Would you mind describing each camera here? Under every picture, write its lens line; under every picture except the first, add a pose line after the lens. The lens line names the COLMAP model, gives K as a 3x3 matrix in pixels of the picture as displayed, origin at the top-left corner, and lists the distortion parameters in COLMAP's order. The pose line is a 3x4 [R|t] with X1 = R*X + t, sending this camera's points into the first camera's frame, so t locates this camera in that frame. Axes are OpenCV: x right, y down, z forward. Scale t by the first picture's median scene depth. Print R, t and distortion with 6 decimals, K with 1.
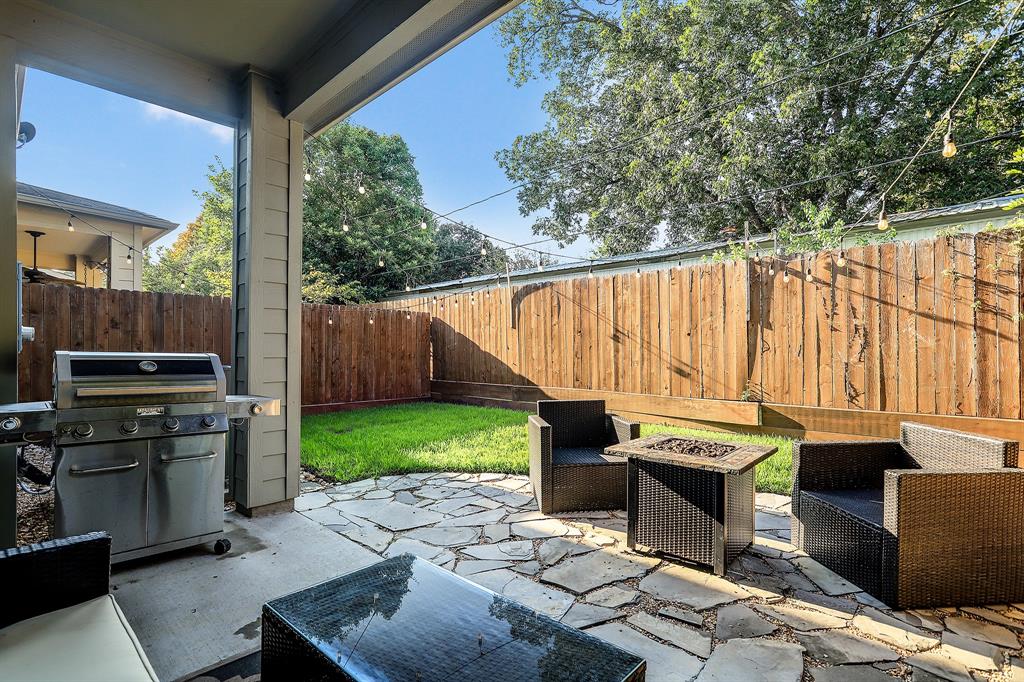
lens RADIAL K [[496.3, 0, 514.7], [0, 496.3, 342.8], [0, 0, 1]] dist [-0.002650, 0.000055]
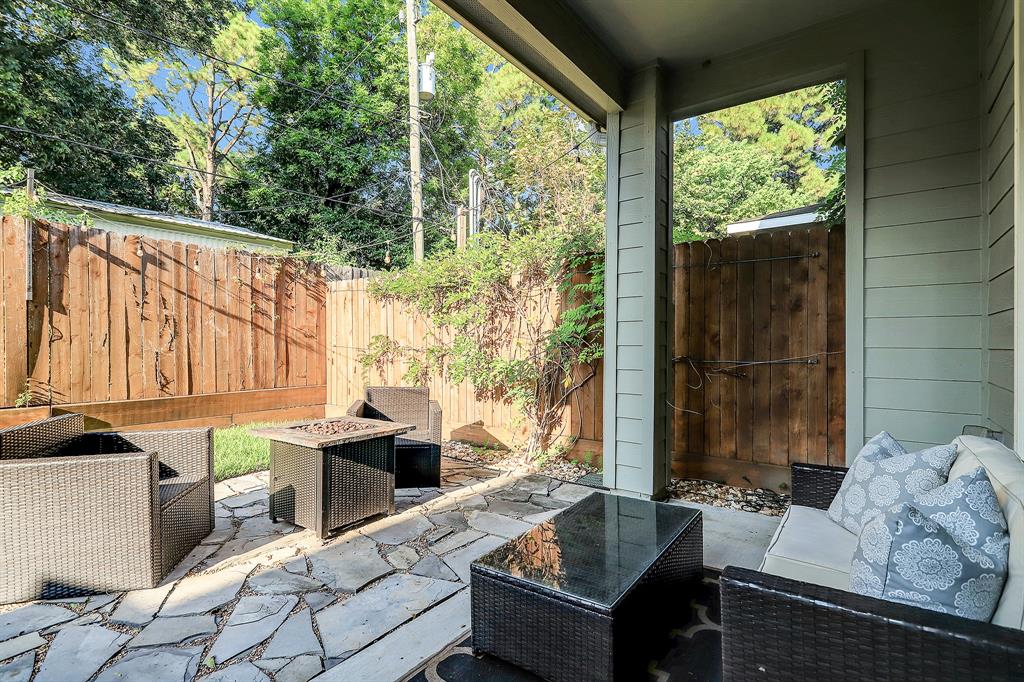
lens RADIAL K [[514.3, 0, 508.6], [0, 514.3, 346.0], [0, 0, 1]] dist [-0.001431, 0.000203]
pose [[-0.139193, -0.008313, 0.990230, -0.479998], [-0.019897, 0.999786, 0.005596, 0.007534], [-0.990065, -0.018924, -0.139329, 0.446753]]
